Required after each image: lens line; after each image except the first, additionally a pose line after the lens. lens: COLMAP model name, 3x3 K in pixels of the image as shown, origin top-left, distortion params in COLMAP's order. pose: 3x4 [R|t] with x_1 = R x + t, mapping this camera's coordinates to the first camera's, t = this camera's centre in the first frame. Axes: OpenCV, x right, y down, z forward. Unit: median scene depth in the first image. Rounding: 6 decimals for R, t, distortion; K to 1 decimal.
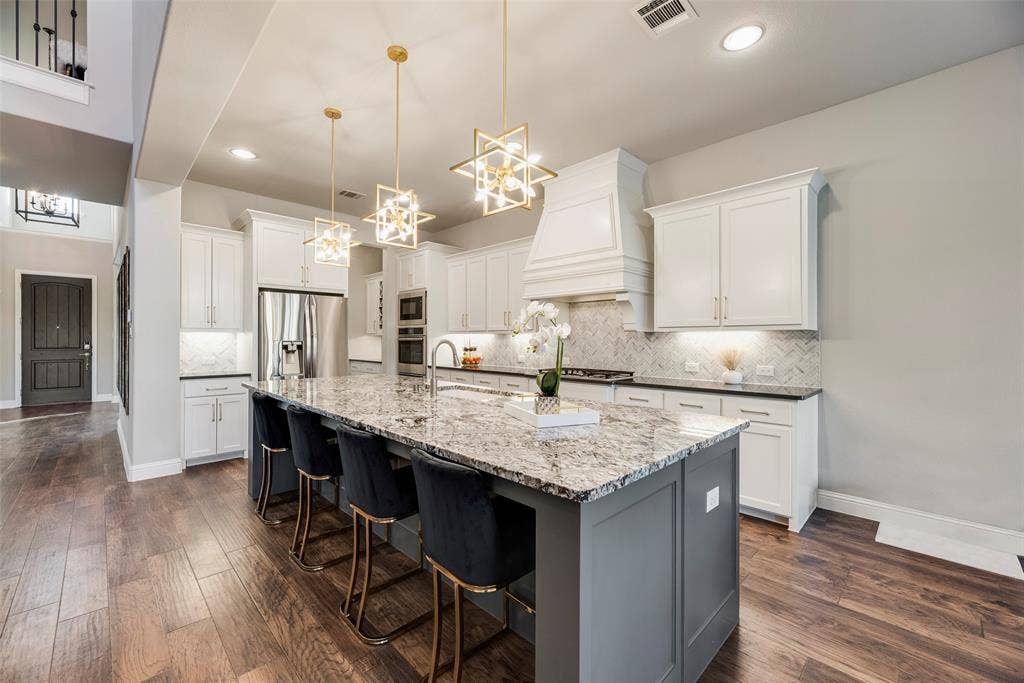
lens RADIAL K [[416.4, 0, 512.7], [0, 416.4, 338.4], [0, 0, 1]] dist [0.000411, 0.001207]
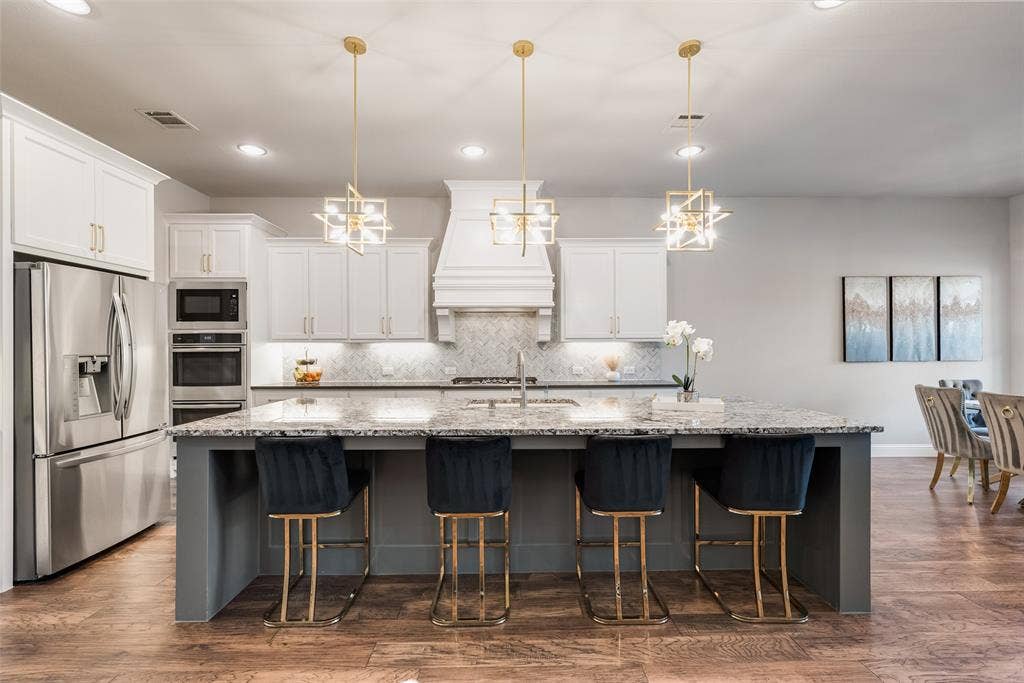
lens RADIAL K [[450.6, 0, 510.7], [0, 450.6, 345.5], [0, 0, 1]] dist [0.000603, 0.000939]
pose [[0.688733, -0.001779, 0.725013, -0.583530], [0.002740, 0.999996, -0.000149, -0.005230], [-0.725010, 0.002089, 0.688736, 0.178819]]
